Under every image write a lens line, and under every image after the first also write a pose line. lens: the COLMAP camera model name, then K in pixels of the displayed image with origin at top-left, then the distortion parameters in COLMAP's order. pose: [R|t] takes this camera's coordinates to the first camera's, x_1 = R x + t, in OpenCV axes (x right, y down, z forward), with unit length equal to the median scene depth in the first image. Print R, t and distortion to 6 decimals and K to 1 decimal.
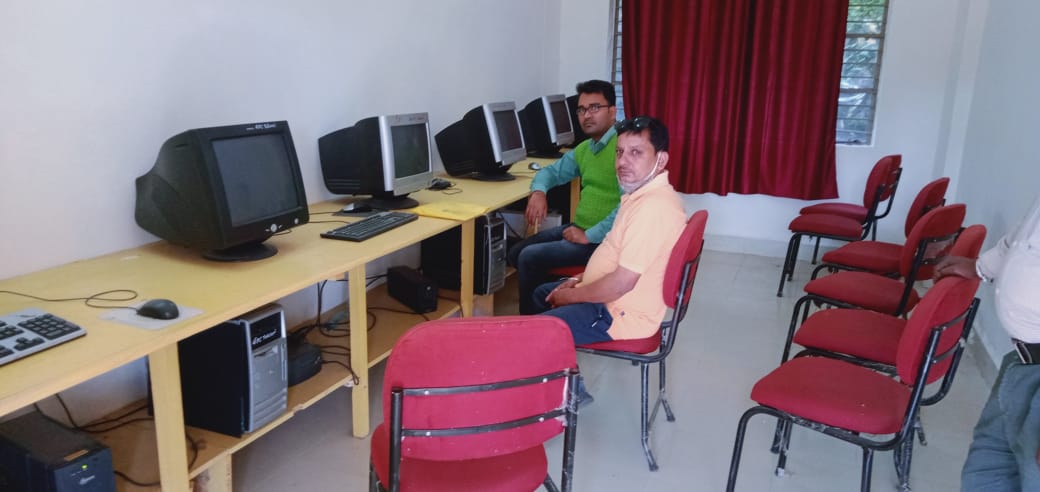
lens RADIAL K [[766.3, 0, 521.8], [0, 766.3, 233.8], [0, 0, 1]] dist [0.046594, -0.046305]
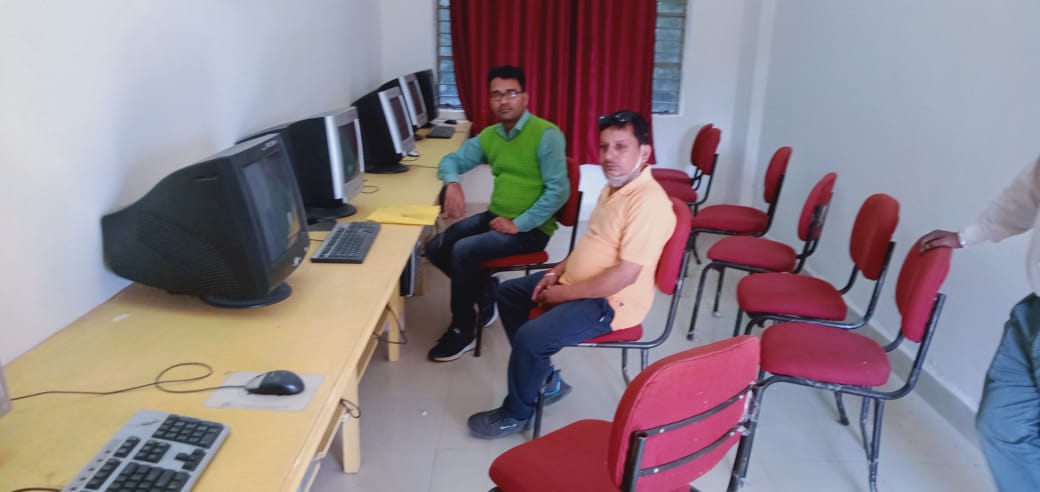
lens RADIAL K [[766.3, 0, 515.2], [0, 766.3, 239.6], [0, 0, 1]] dist [0.046594, -0.046305]
pose [[0.928392, -0.094769, 0.359314, -0.358044], [0.072775, 0.994578, 0.074284, -0.069057], [-0.364406, -0.042816, 0.930255, 0.097270]]
